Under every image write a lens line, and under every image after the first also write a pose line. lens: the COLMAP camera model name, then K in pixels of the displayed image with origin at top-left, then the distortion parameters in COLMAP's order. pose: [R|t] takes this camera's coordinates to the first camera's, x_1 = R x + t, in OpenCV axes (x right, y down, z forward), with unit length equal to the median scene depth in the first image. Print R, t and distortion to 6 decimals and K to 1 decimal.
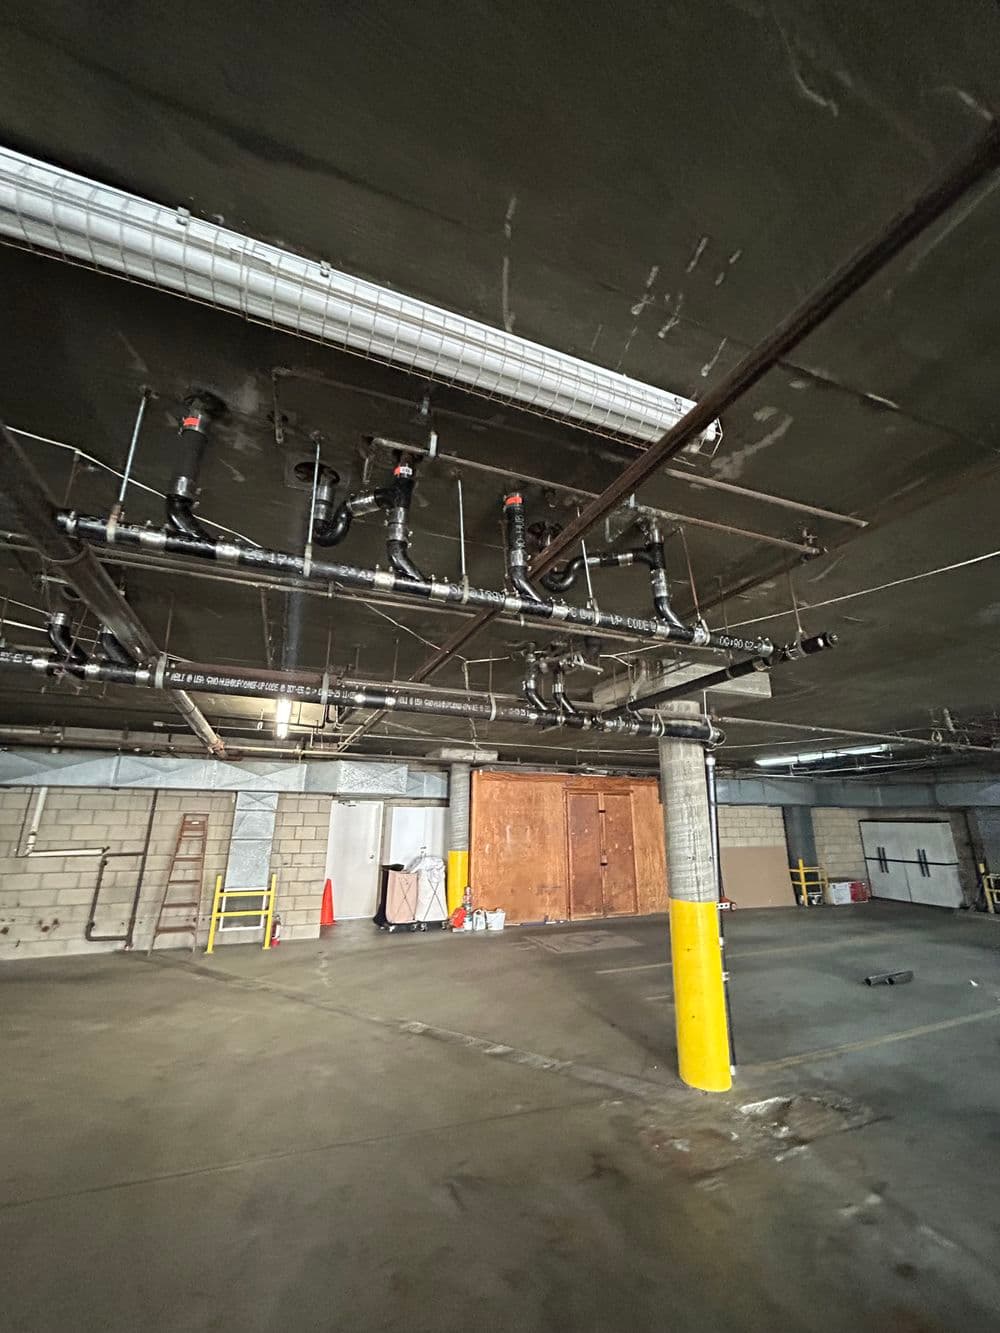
lens RADIAL K [[539.2, 0, 500.0], [0, 539.2, 666.5], [0, 0, 1]] dist [0.000460, 0.000566]
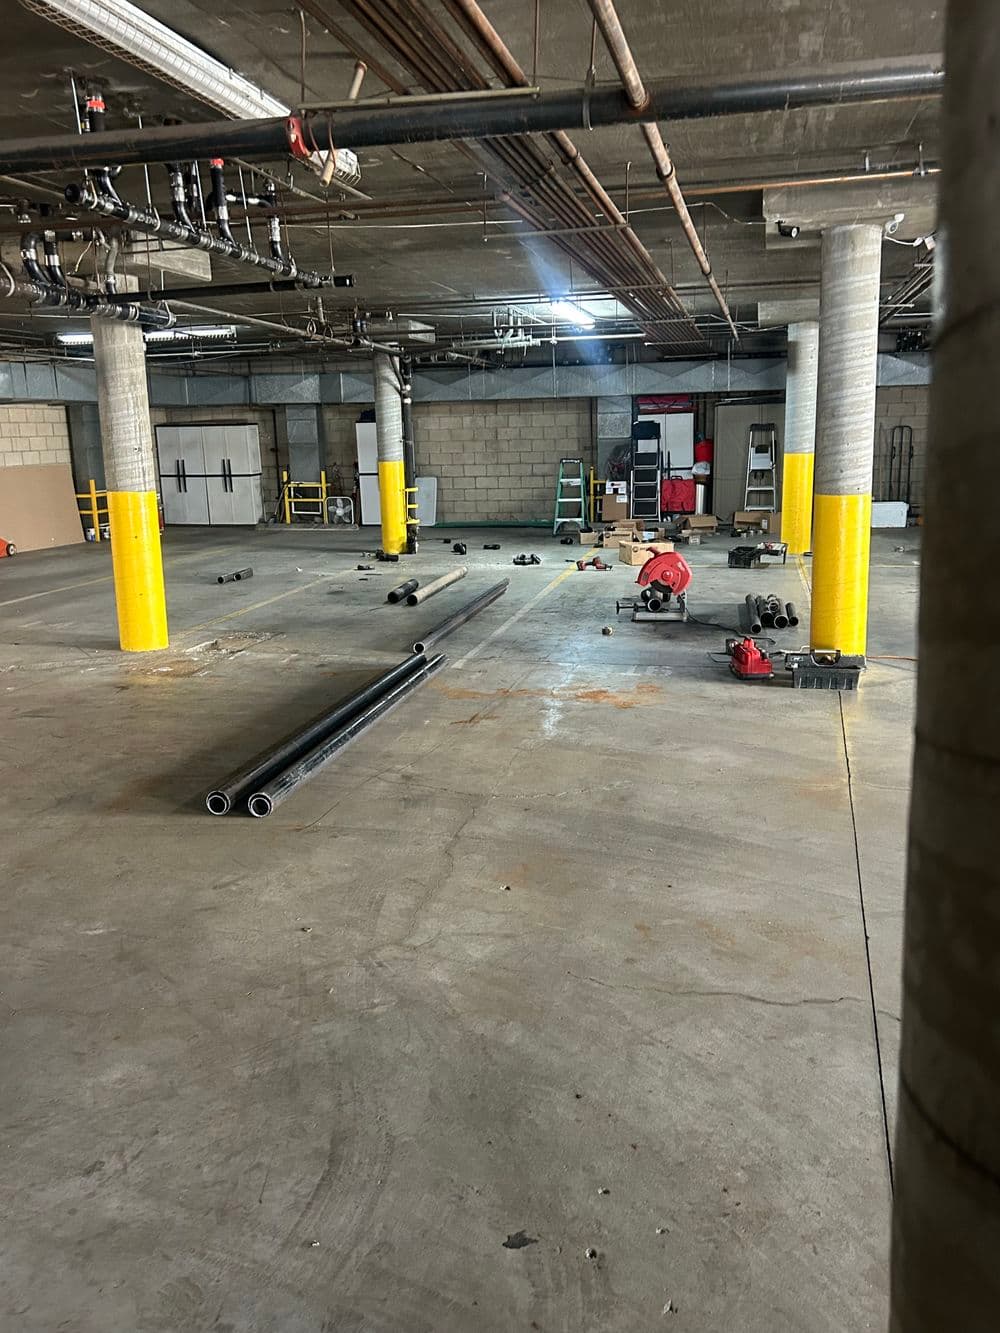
lens RADIAL K [[1135.6, 0, 500.0], [0, 1135.6, 666.5], [0, 0, 1]] dist [-0.001277, -0.012070]
pose [[0.583745, -0.183217, 0.790995, -0.353806], [-0.196045, 0.913577, 0.356290, -0.052544], [-0.787914, -0.363053, 0.497377, -0.247904]]
